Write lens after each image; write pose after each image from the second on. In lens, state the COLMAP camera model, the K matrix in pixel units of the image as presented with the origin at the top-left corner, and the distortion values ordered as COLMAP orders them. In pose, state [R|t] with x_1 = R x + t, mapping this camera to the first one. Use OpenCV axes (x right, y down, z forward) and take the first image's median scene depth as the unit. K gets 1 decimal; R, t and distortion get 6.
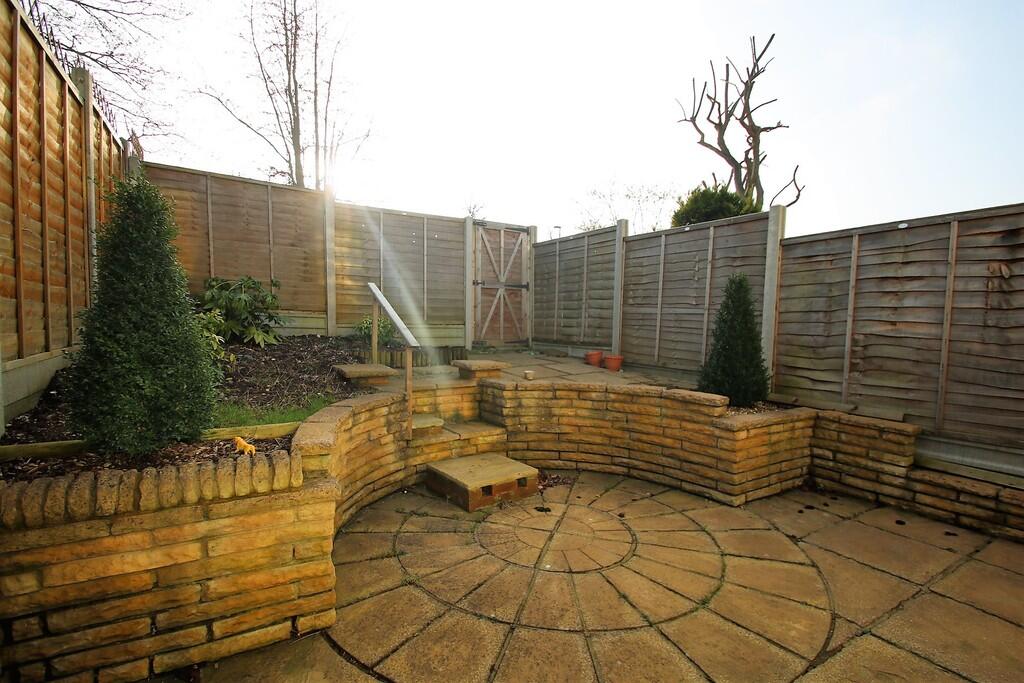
lens RADIAL K [[471.5, 0, 511.0], [0, 471.5, 341.4], [0, 0, 1]] dist [-0.001587, -0.001042]
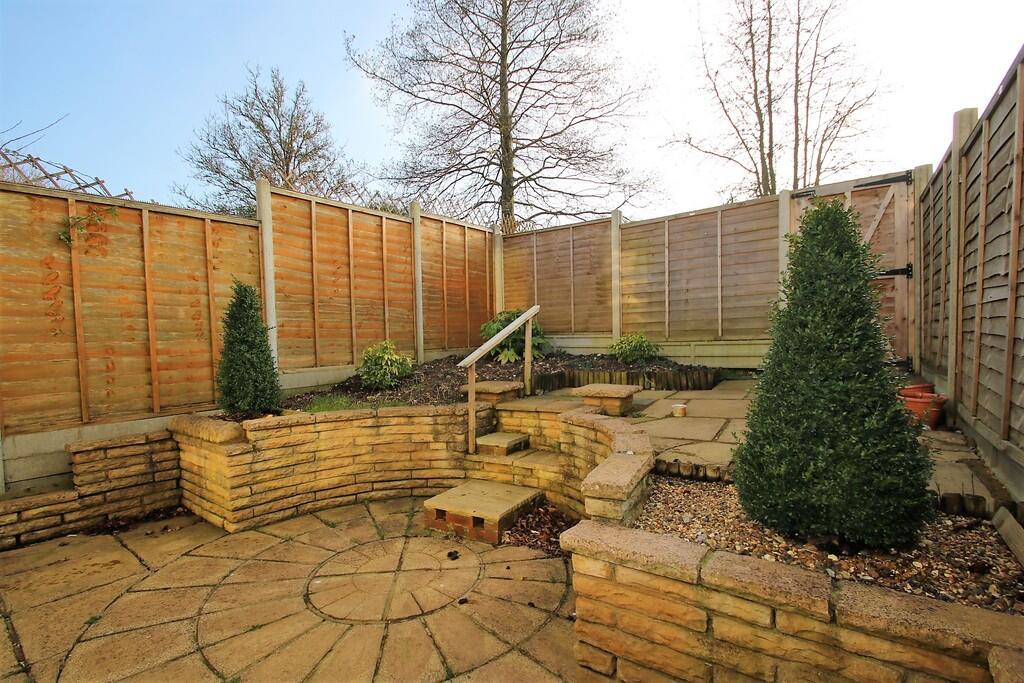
lens RADIAL K [[471.5, 0, 511.5], [0, 471.5, 341.0], [0, 0, 1]] dist [-0.001587, -0.001042]
pose [[0.390210, -0.025597, -0.920370, 0.812320], [-0.006302, 0.999516, -0.030469, -0.014788], [0.920705, 0.017689, 0.389859, 0.657289]]
